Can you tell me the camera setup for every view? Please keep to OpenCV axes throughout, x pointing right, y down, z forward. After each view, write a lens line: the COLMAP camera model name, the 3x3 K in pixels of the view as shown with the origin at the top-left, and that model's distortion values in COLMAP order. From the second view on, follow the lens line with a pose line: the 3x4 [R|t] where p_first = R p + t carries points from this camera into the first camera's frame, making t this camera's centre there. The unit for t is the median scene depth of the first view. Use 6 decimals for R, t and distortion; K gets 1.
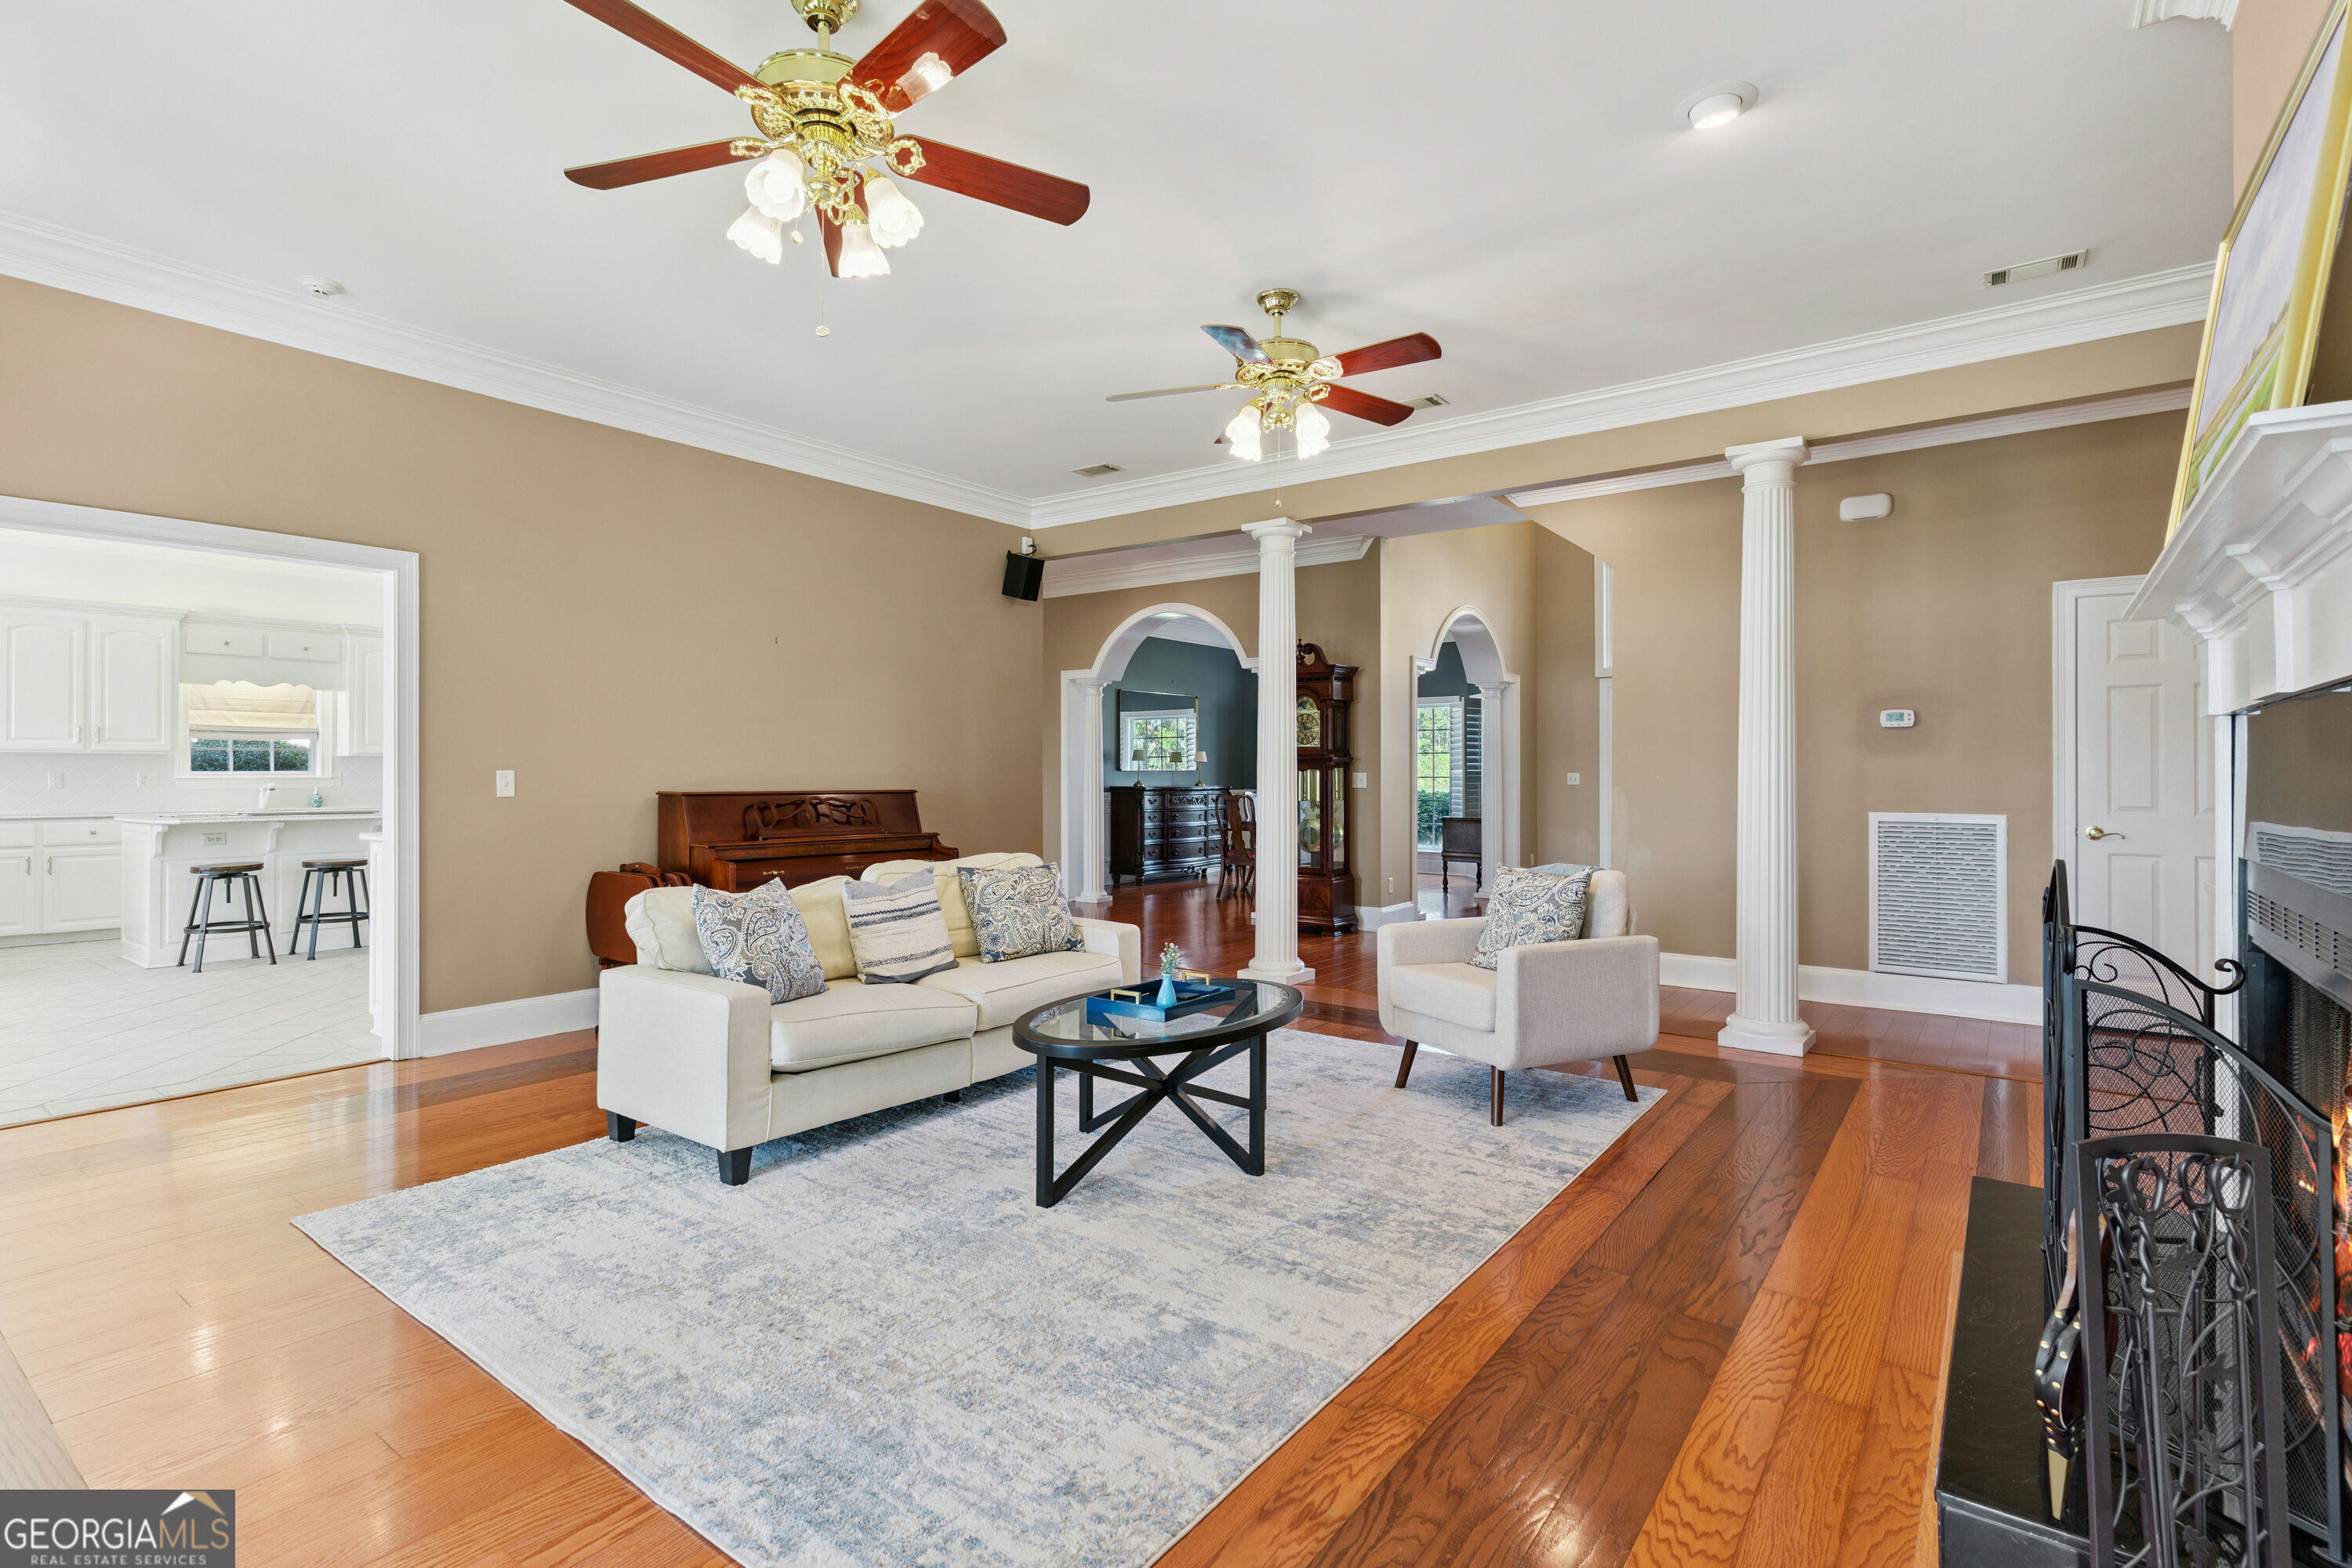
lens RADIAL K [[1115.8, 0, 1153.4], [0, 1115.8, 780.1], [0, 0, 1]] dist [0.001529, -0.000392]
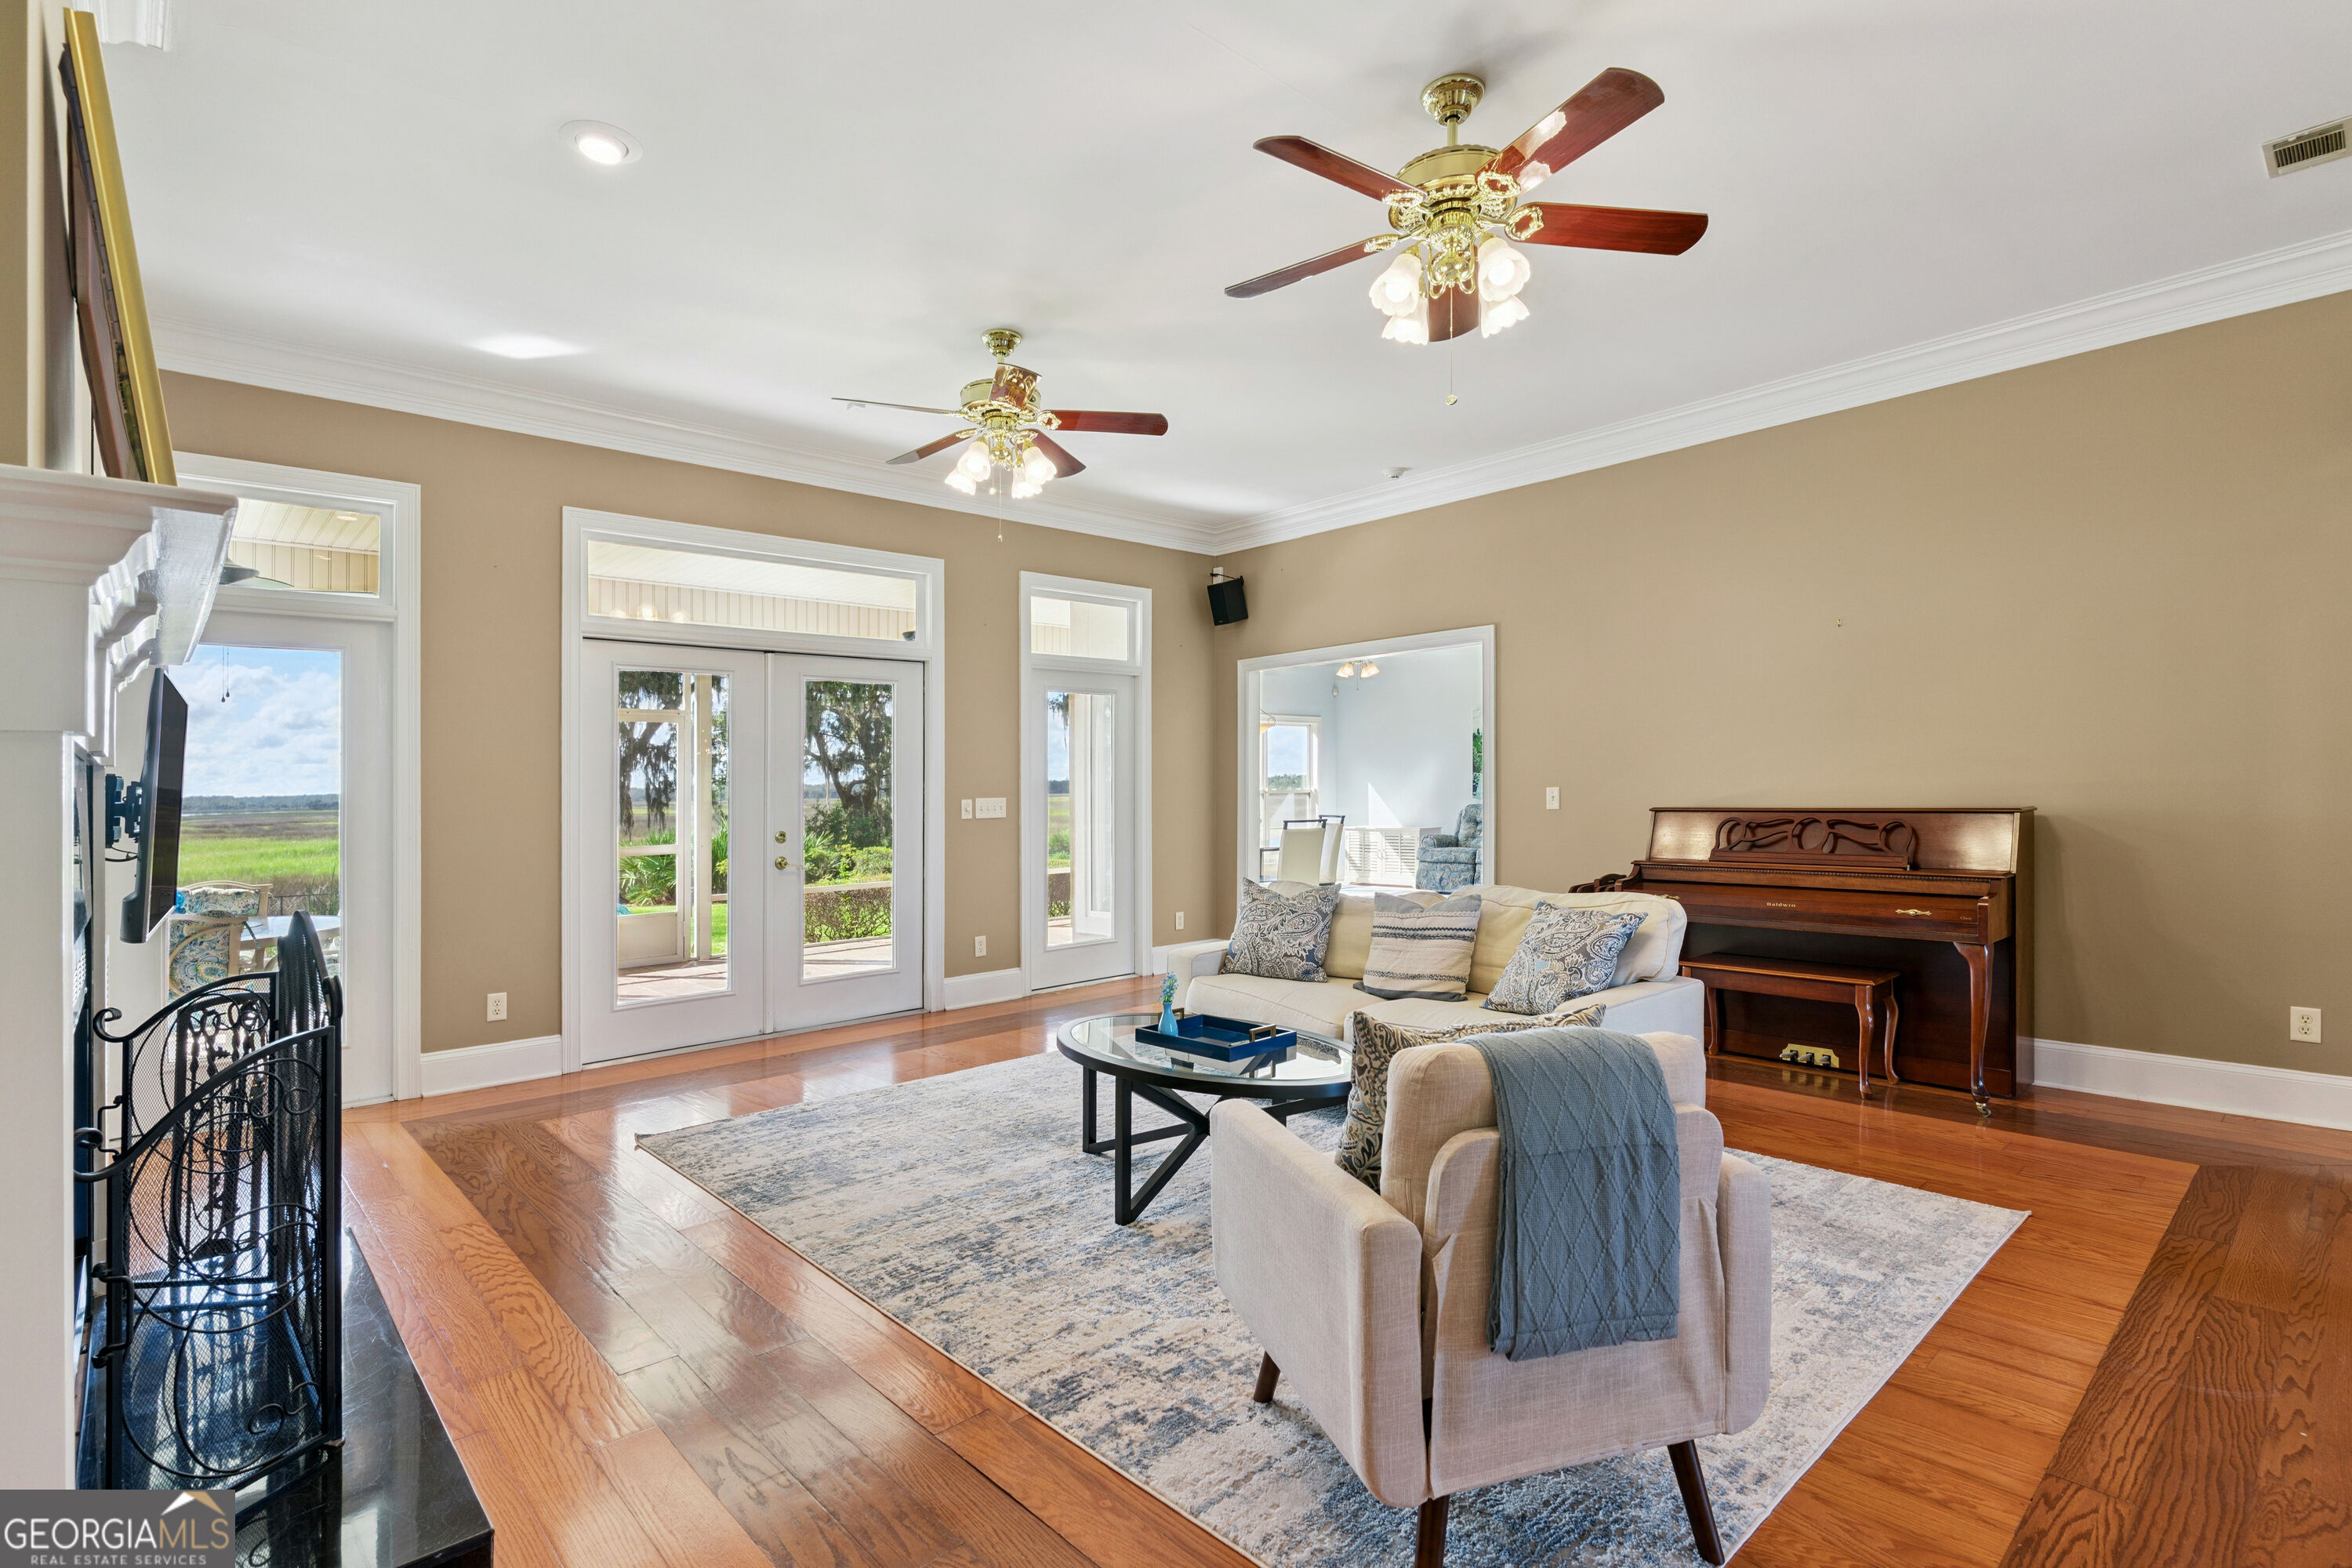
lens RADIAL K [[1115.8, 0, 1153.4], [0, 1115.8, 780.1], [0, 0, 1]] dist [0.001529, -0.000392]
pose [[-0.174599, -0.006227, -0.984620, 1.113151], [0.010733, 0.999909, -0.008227, -0.019037], [0.984581, -0.012005, -0.174516, 1.293318]]
